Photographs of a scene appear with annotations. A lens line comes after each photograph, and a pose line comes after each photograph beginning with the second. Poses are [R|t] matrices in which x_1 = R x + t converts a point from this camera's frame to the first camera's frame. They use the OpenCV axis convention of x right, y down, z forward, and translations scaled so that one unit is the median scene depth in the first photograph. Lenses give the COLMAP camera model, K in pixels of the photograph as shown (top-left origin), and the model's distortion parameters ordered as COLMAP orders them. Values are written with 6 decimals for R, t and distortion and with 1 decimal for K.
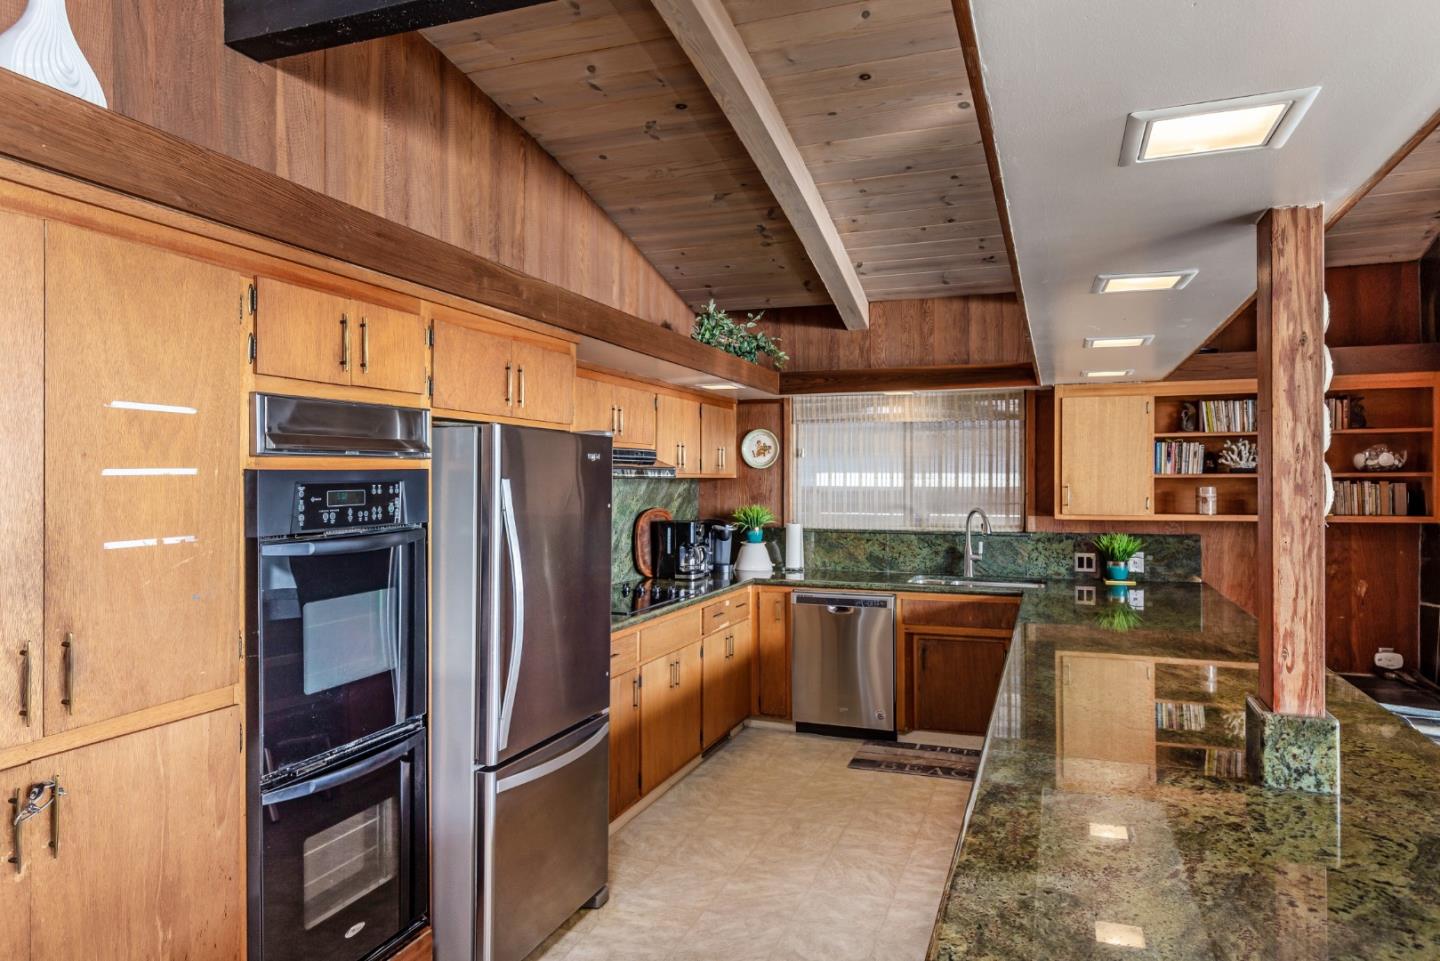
lens RADIAL K [[895.5, 0, 725.7], [0, 895.5, 481.1], [0, 0, 1]] dist [0.004560, -0.000268]
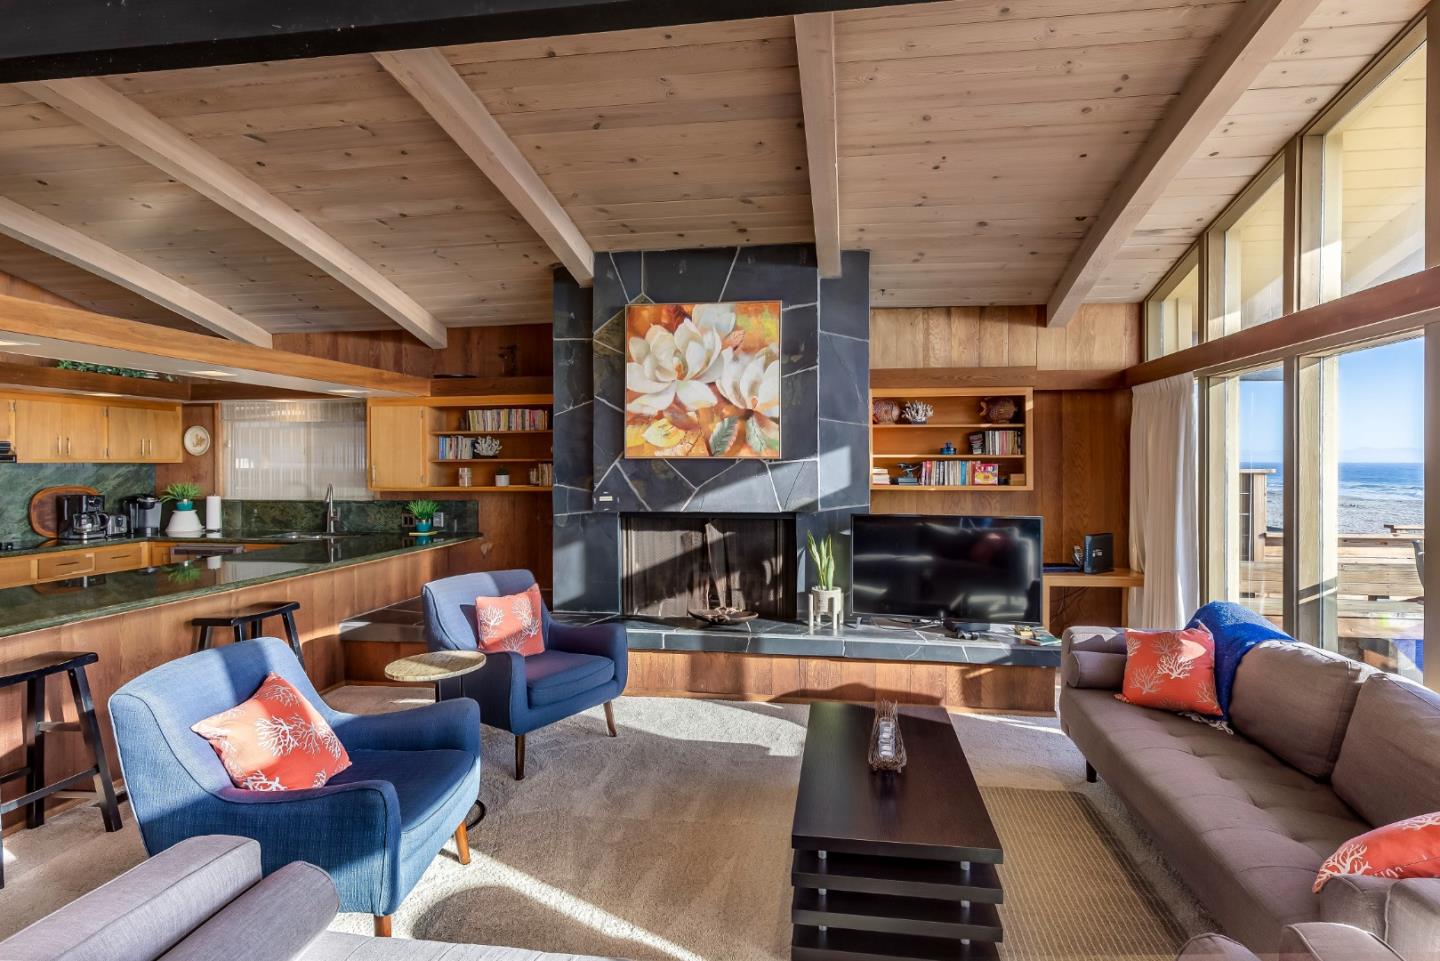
lens RADIAL K [[718.4, 0, 733.2], [0, 718.4, 468.3], [0, 0, 1]] dist [0.003015, -0.000054]
pose [[0.980399, -0.004224, 0.196979, 0.744289], [0.003075, 0.999976, 0.006137, 0.001354], [-0.197000, -0.005411, 0.980389, -0.258758]]
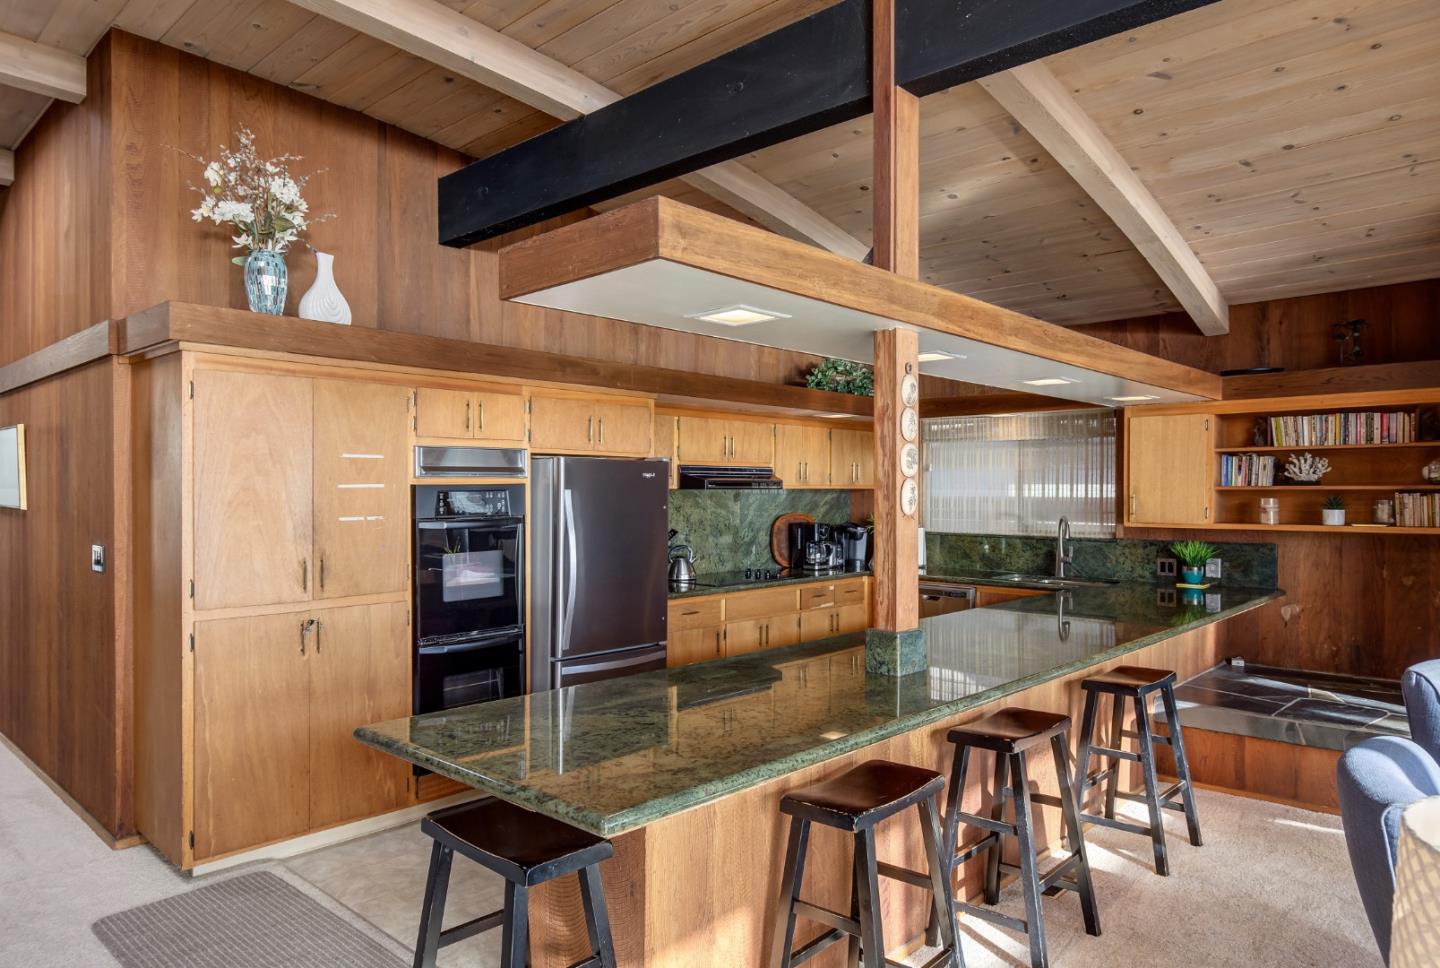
lens RADIAL K [[916.3, 0, 733.5], [0, 916.3, 496.7], [0, 0, 1]] dist [0.001140, 0.004522]
pose [[0.925207, 0.005218, -0.379428, 0.364829], [-0.002882, 0.999973, 0.006725, -0.000682], [0.379453, -0.005129, 0.925197, -0.249311]]
